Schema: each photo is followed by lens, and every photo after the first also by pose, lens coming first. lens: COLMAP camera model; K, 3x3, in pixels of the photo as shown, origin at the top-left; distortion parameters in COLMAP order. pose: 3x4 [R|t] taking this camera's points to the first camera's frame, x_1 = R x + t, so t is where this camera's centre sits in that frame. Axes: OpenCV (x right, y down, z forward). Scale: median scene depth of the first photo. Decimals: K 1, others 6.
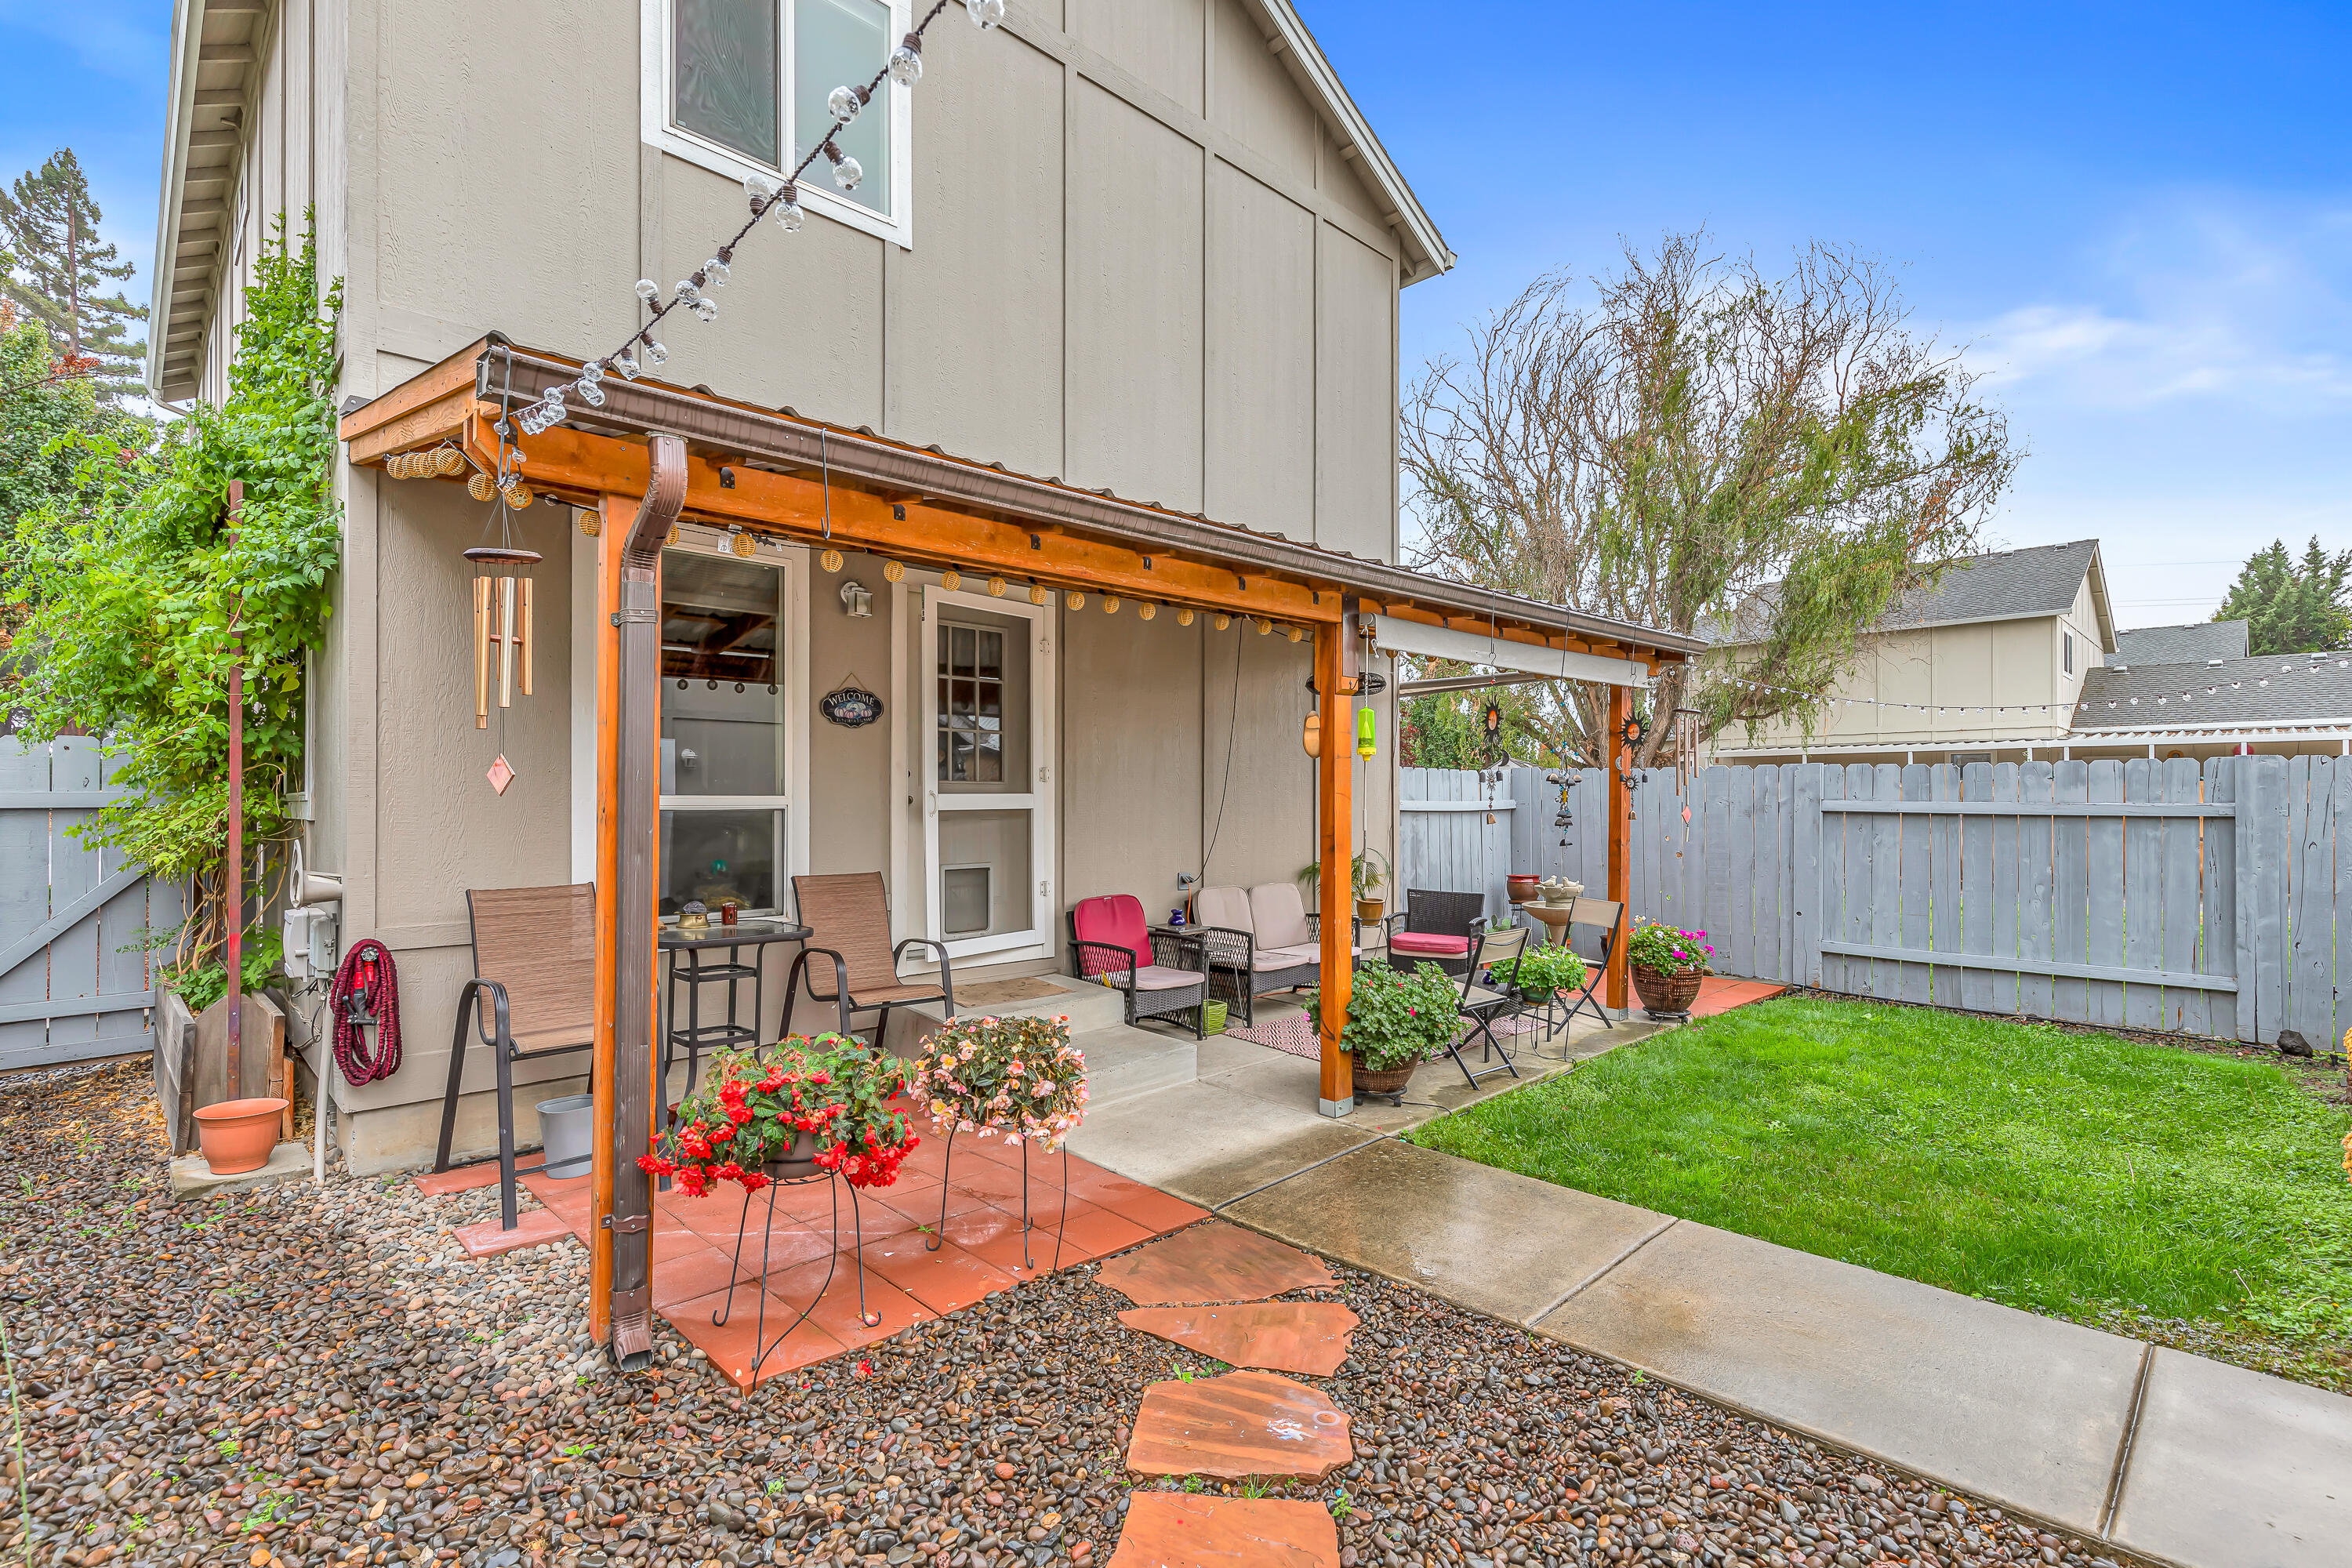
lens RADIAL K [[1091.9, 0, 1179.7], [0, 1091.9, 794.7], [0, 0, 1]] dist [0.003908, 0.000804]
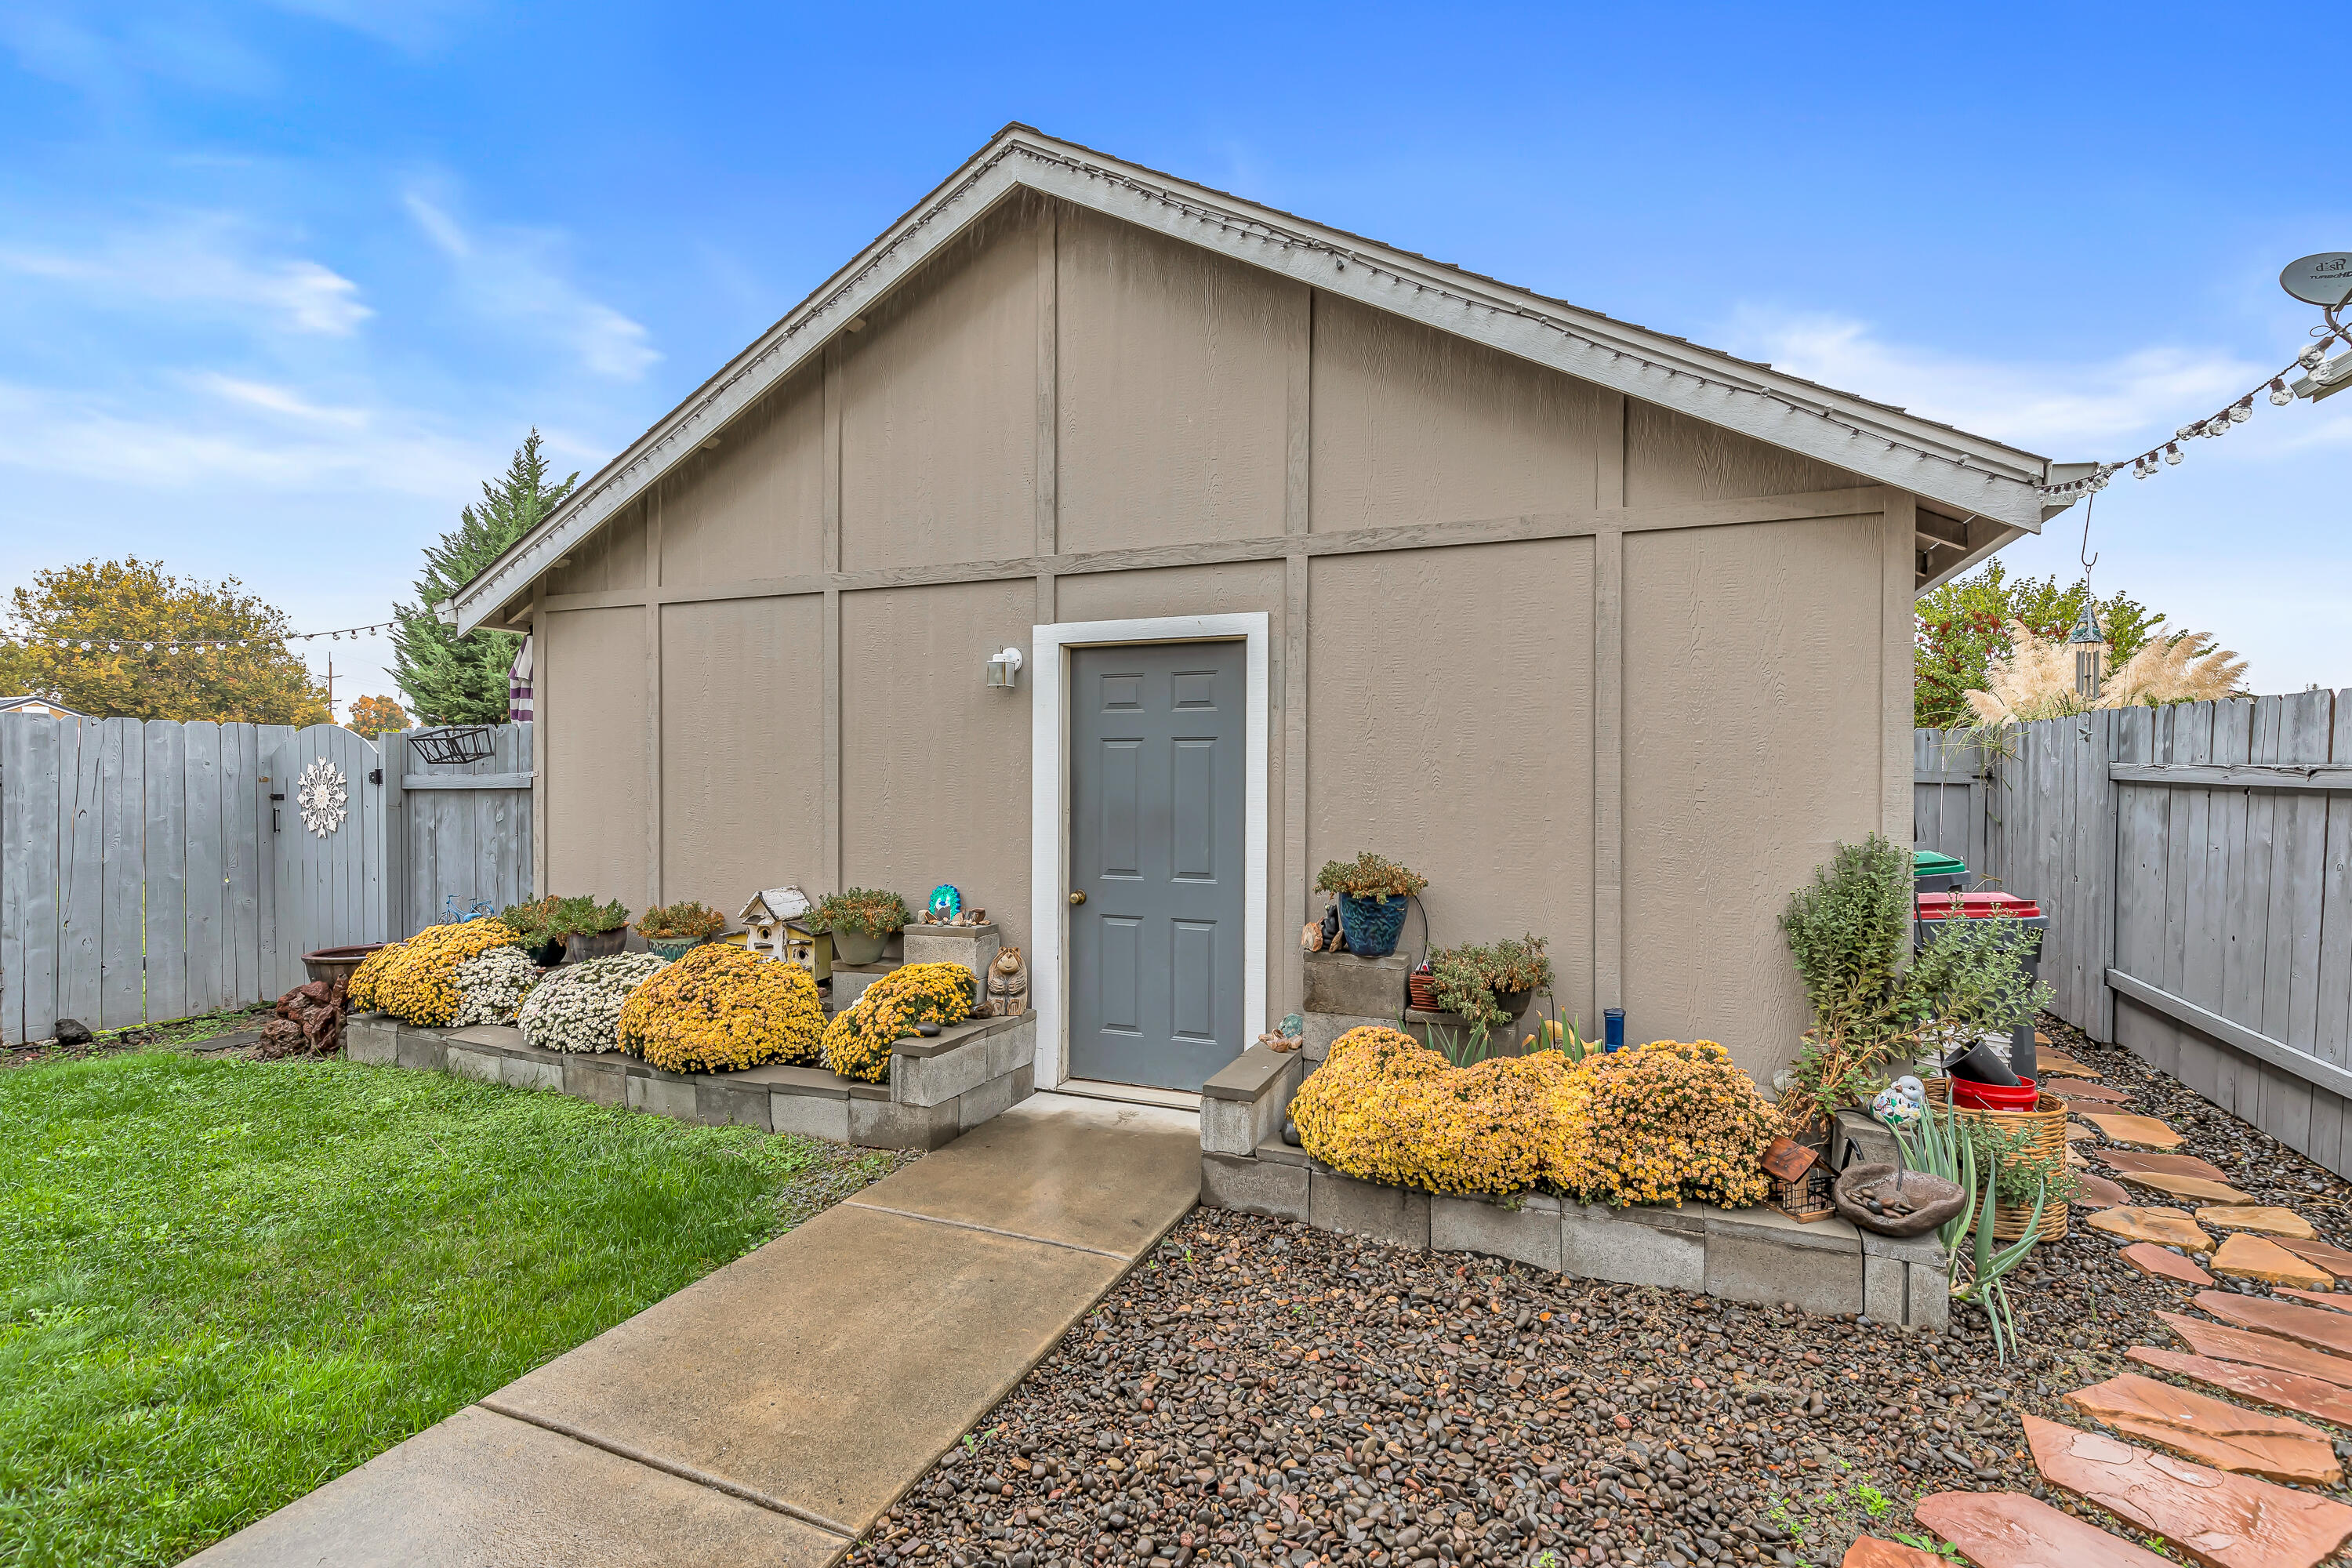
lens RADIAL K [[1087.8, 0, 1180.2], [0, 1087.8, 780.2], [0, 0, 1]] dist [0.001512, -0.000163]
pose [[-0.394422, -0.007834, 0.918896, -0.175317], [-0.006949, 0.999960, 0.005543, 0.006465], [-0.918903, -0.004199, -0.394461, 0.512873]]
